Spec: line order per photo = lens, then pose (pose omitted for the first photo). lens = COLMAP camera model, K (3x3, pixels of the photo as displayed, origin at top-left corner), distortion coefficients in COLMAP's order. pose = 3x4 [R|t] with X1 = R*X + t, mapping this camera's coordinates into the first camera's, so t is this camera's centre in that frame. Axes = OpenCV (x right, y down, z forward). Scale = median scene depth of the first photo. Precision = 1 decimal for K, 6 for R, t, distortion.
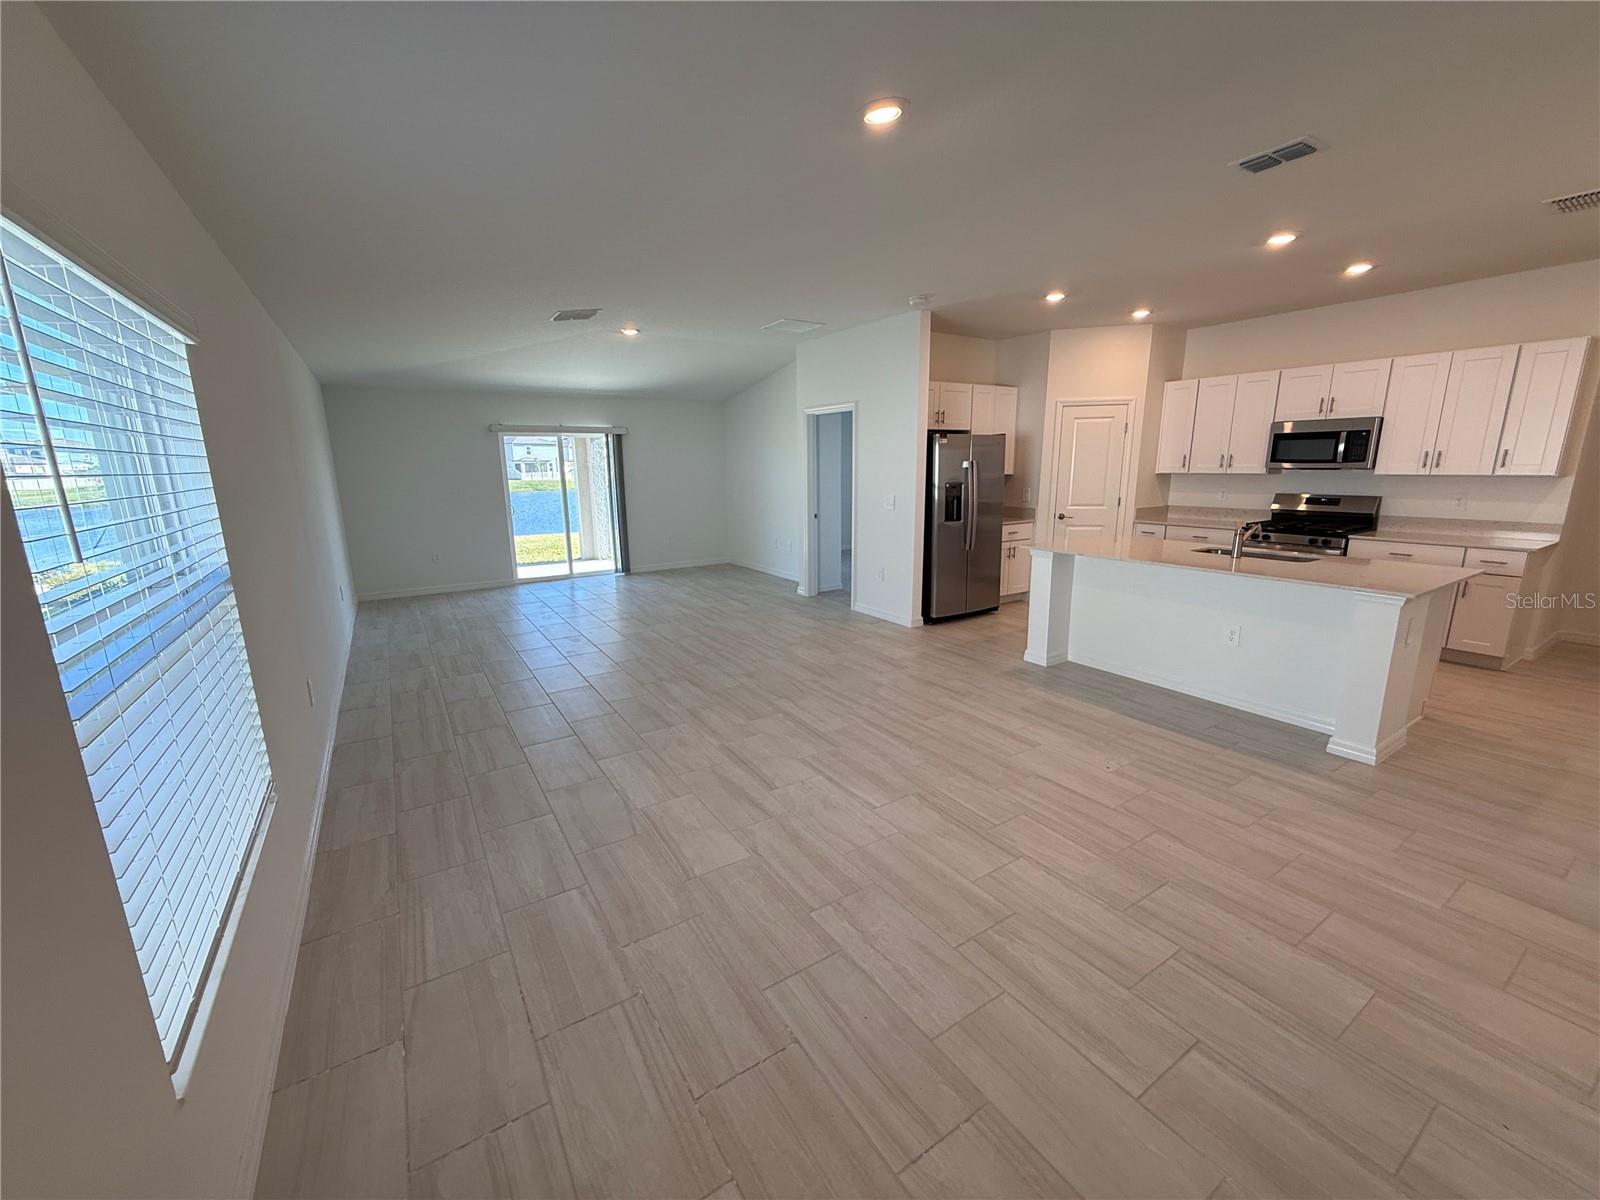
lens RADIAL K [[636.9, 0, 795.3], [0, 636.9, 600.5], [0, 0, 1]] dist [-0.001707, -0.000256]
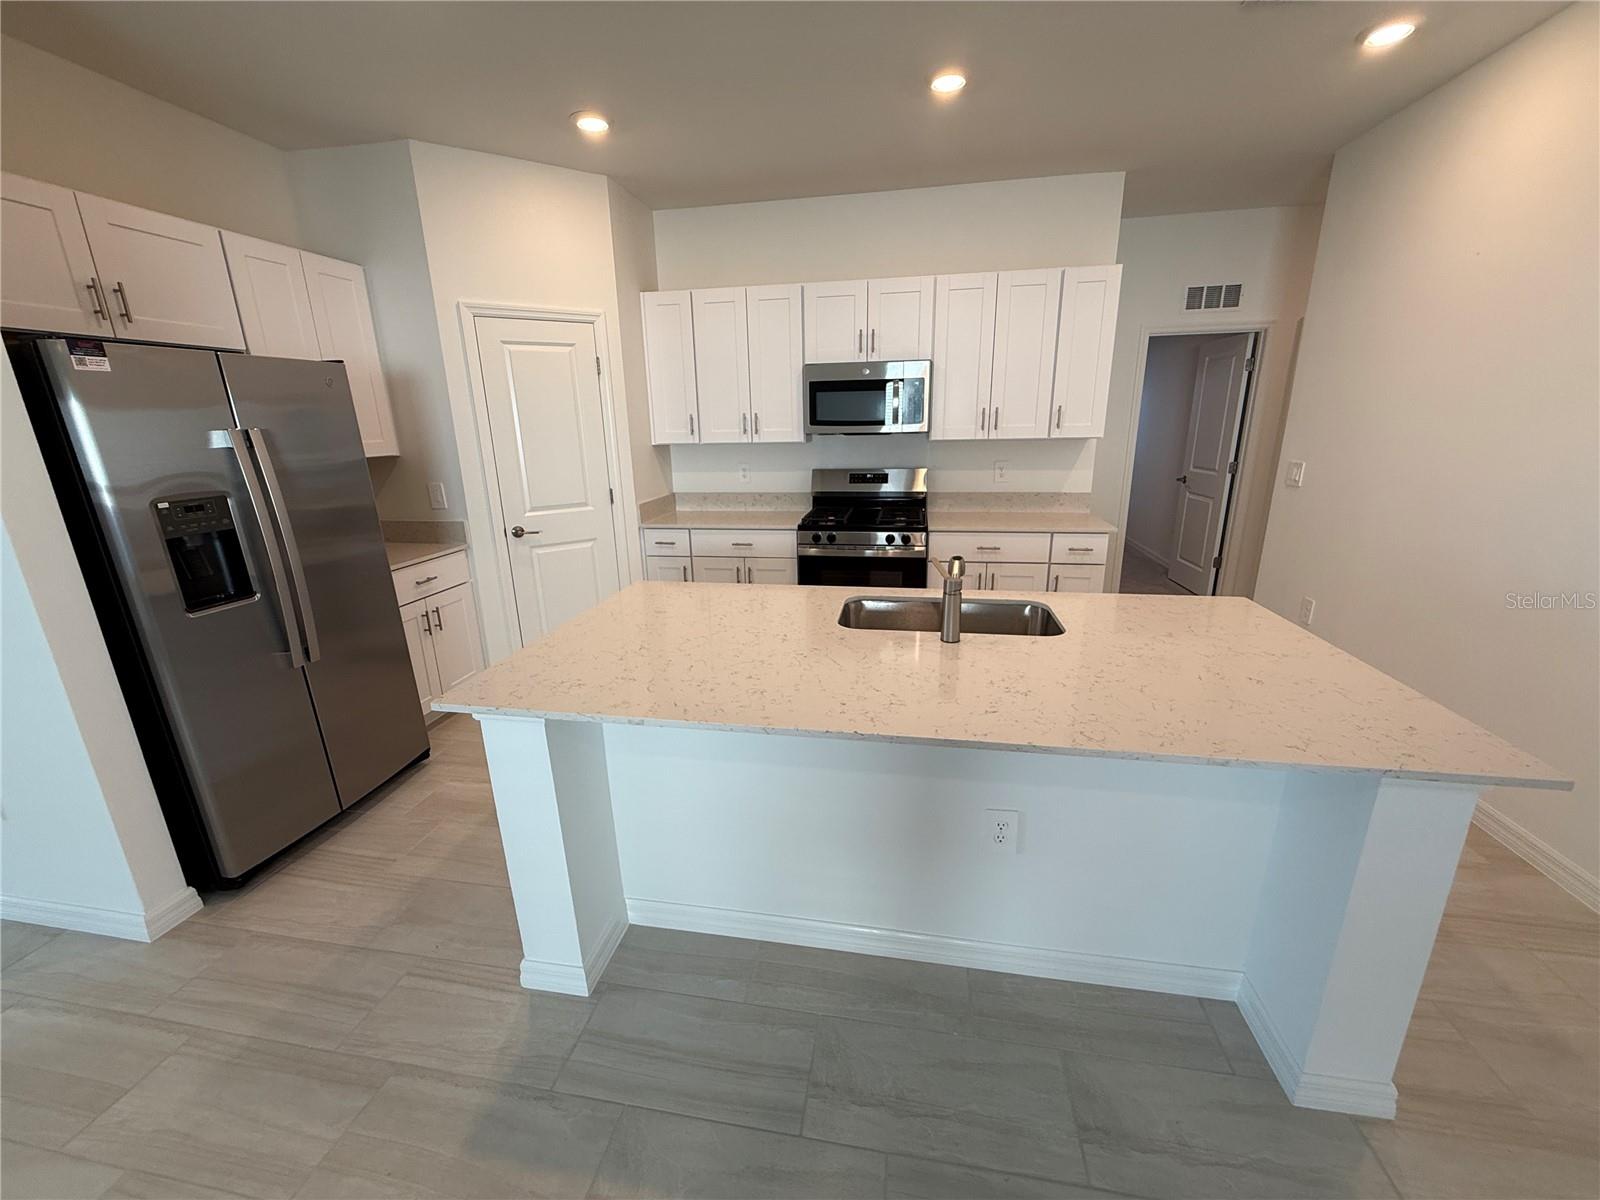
lens RADIAL K [[636.9, 0, 795.3], [0, 636.9, 600.5], [0, 0, 1]] dist [-0.001707, -0.000256]
pose [[0.677879, -0.204364, 0.706198, 0.296373], [0.167207, 0.978270, 0.122595, -0.161901], [-0.715907, 0.034977, 0.697319, 0.734626]]
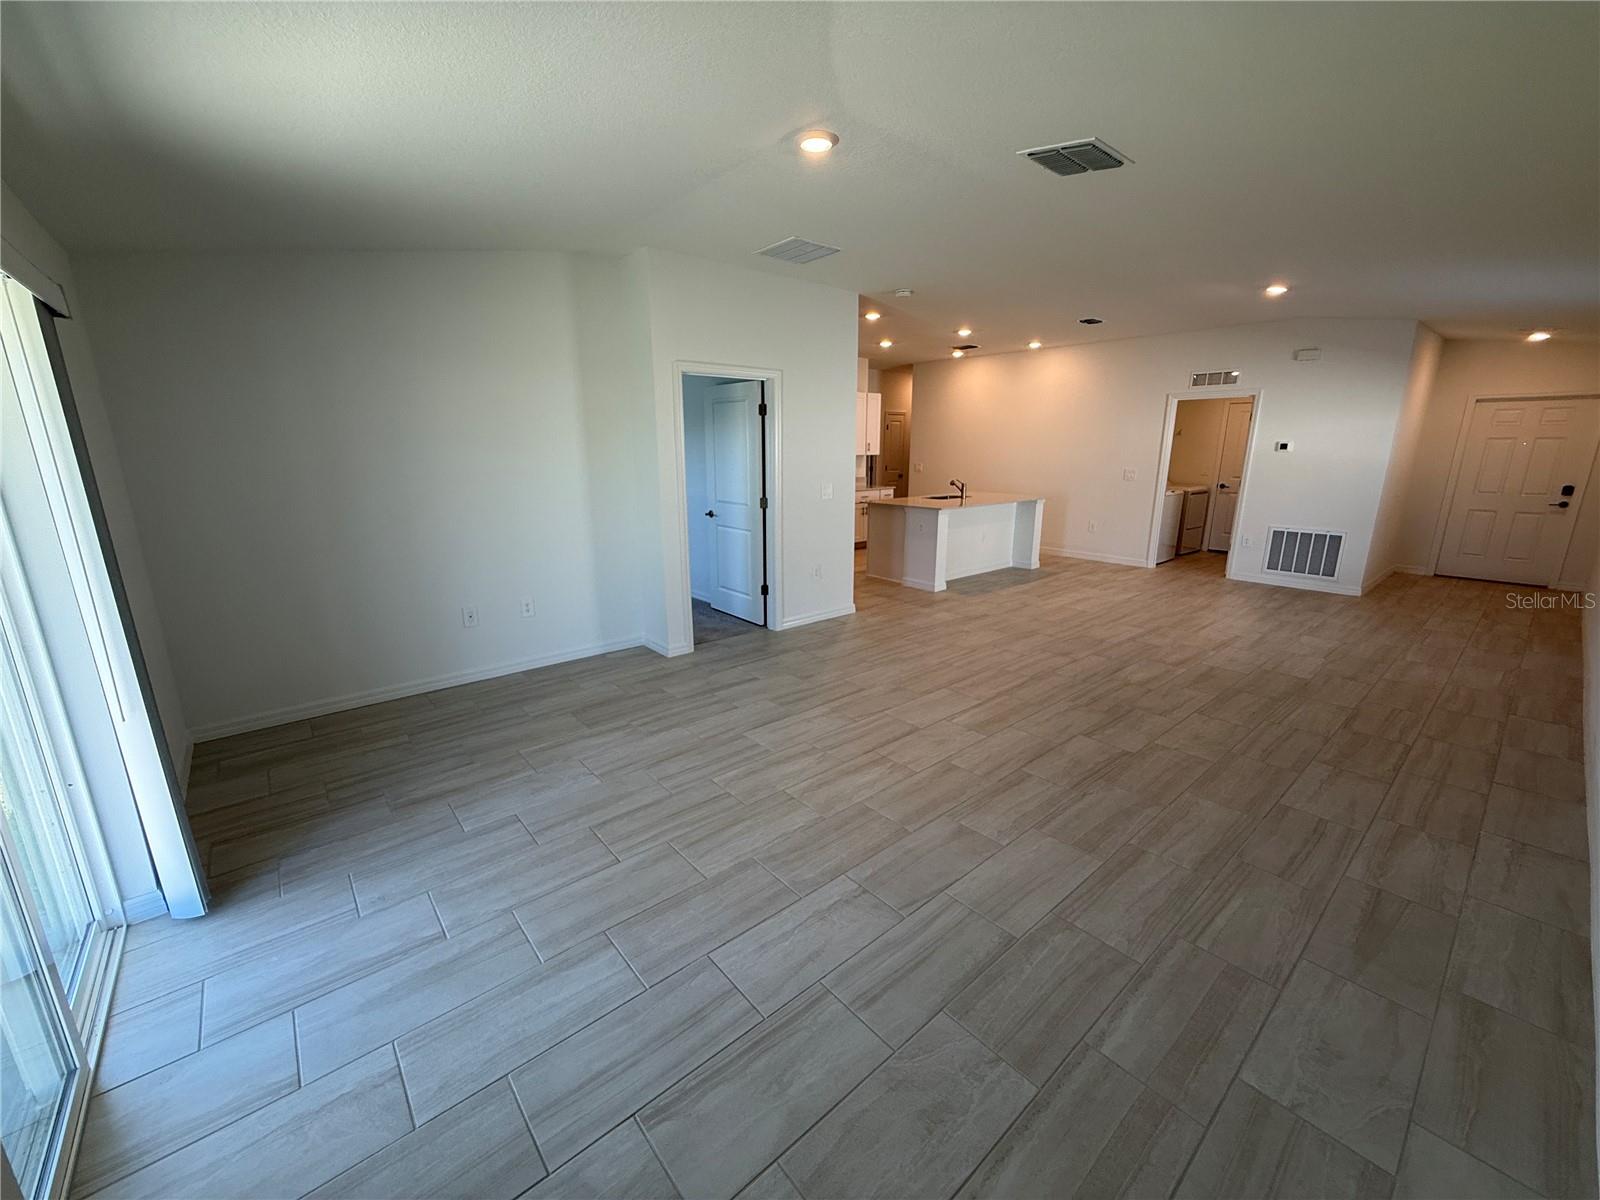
lens RADIAL K [[644.7, 0, 799.6], [0, 644.7, 604.2], [0, 0, 1]] dist [0.001144, 0.000019]
pose [[-0.142715, -0.230186, 0.962625, -1.190091], [0.214441, 0.942288, 0.257115, -0.379875], [-0.966255, 0.243120, -0.085117, 1.784193]]
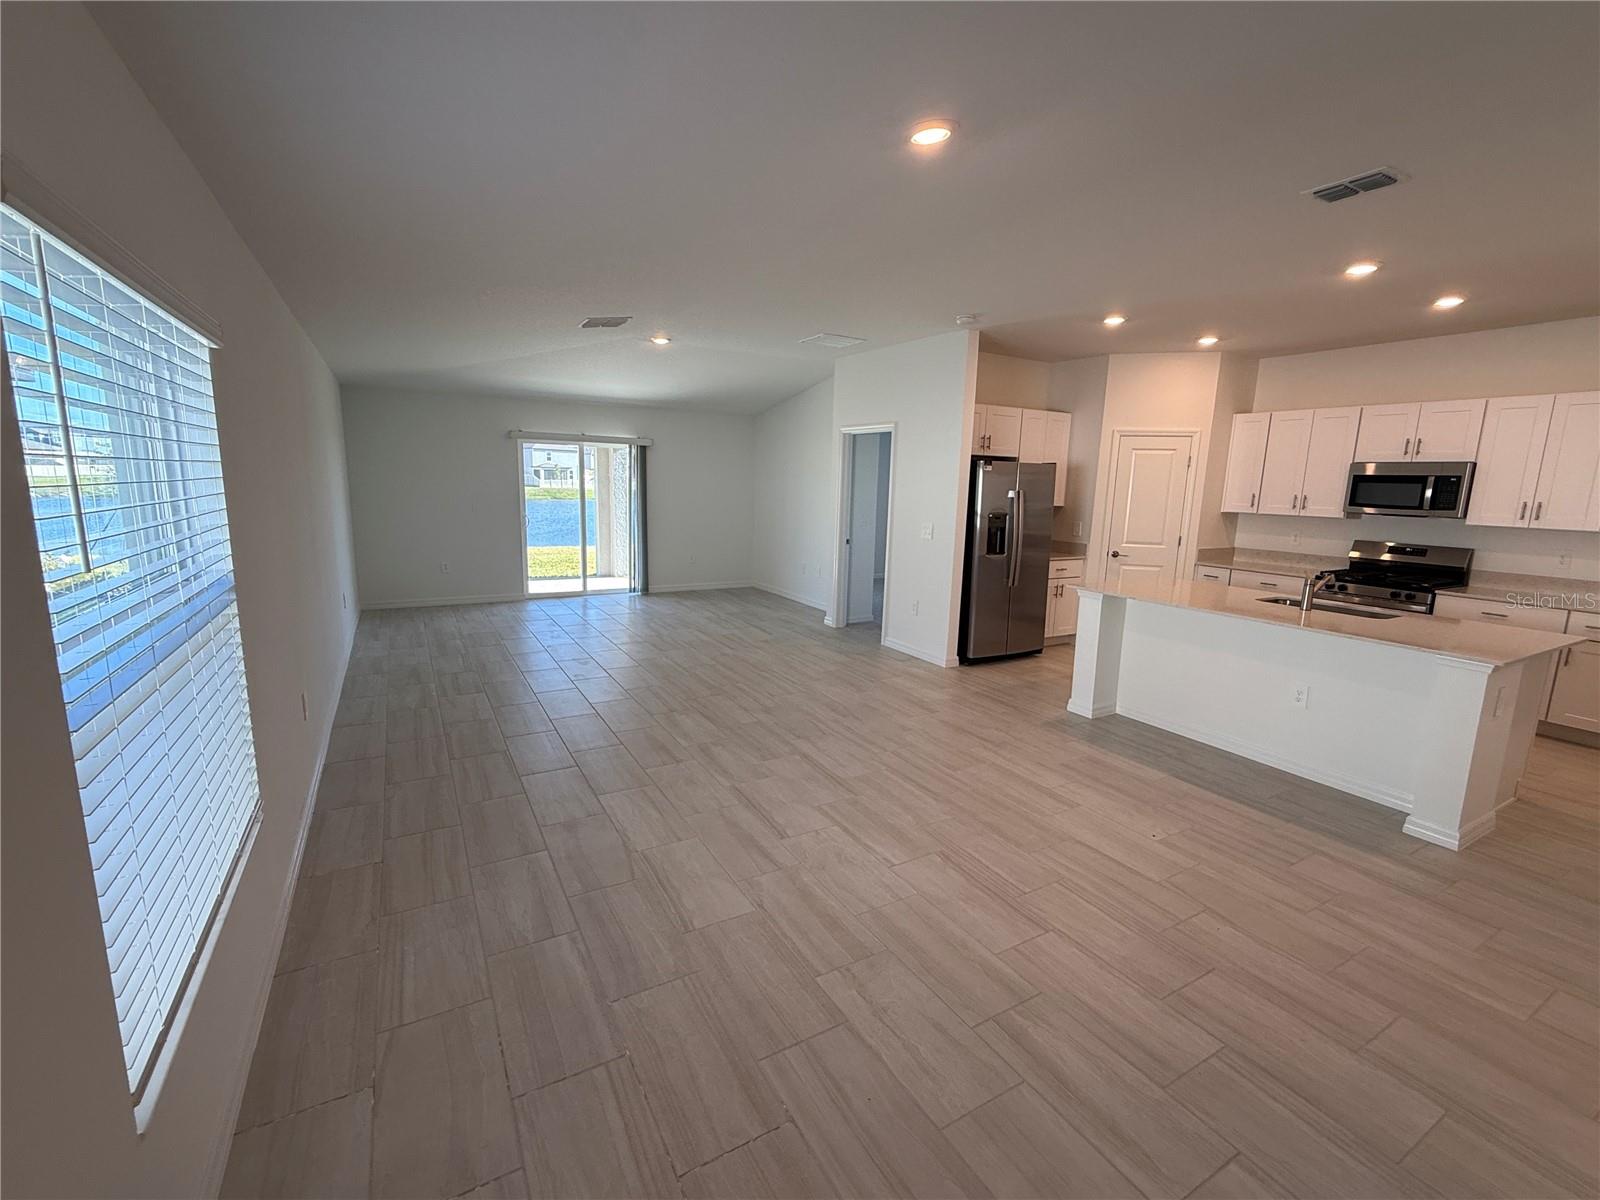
lens RADIAL K [[691.1, 0, 800.0], [0, 691.1, 600.0], [0, 0, 1]] dist [-0.000875, -0.000590]
pose [[0.998231, 0.046715, -0.036767, 0.006884], [-0.048182, 0.998035, -0.040069, -0.007131], [0.034823, 0.041770, 0.998520, -0.010901]]
